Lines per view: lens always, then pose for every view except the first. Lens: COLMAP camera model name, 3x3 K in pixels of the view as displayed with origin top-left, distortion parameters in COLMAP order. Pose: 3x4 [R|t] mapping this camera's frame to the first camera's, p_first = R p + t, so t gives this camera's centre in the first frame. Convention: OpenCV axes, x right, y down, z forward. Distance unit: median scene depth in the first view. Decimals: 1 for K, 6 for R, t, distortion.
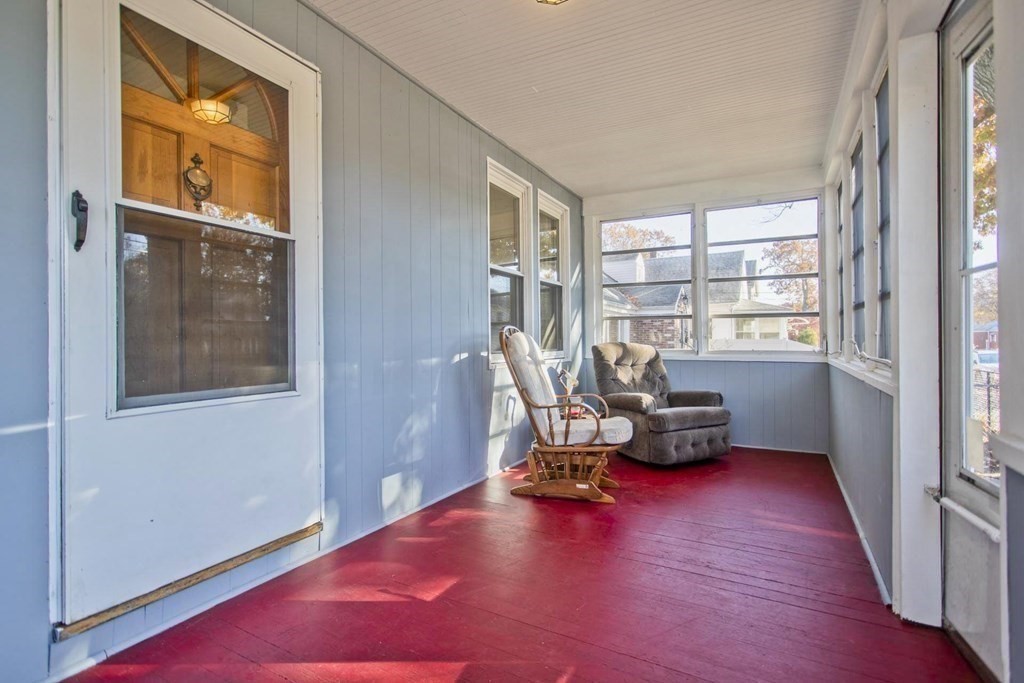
lens RADIAL K [[496.0, 0, 493.5], [0, 496.0, 345.4], [0, 0, 1]] dist [0.000532, 0.000108]
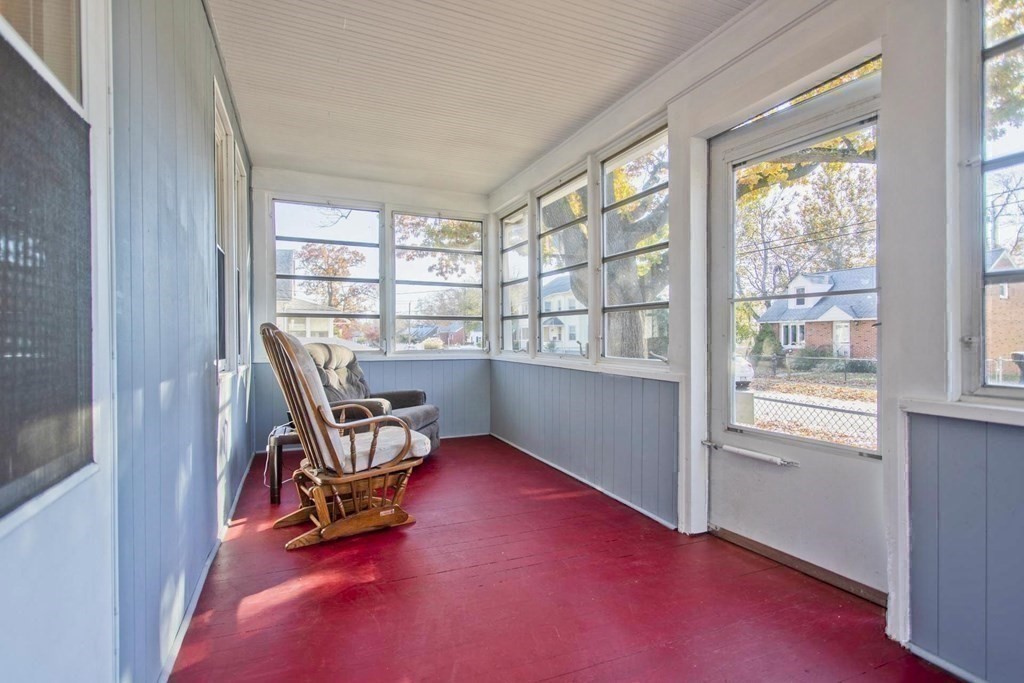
lens RADIAL K [[498.7, 0, 512.0], [0, 498.7, 341.5], [0, 0, 1]] dist [0.002935, 0.000158]
pose [[0.603371, -0.002990, 0.797455, -0.272192], [0.005833, 0.999983, -0.000664, -0.007151], [-0.797439, 0.005052, 0.603378, 0.219386]]
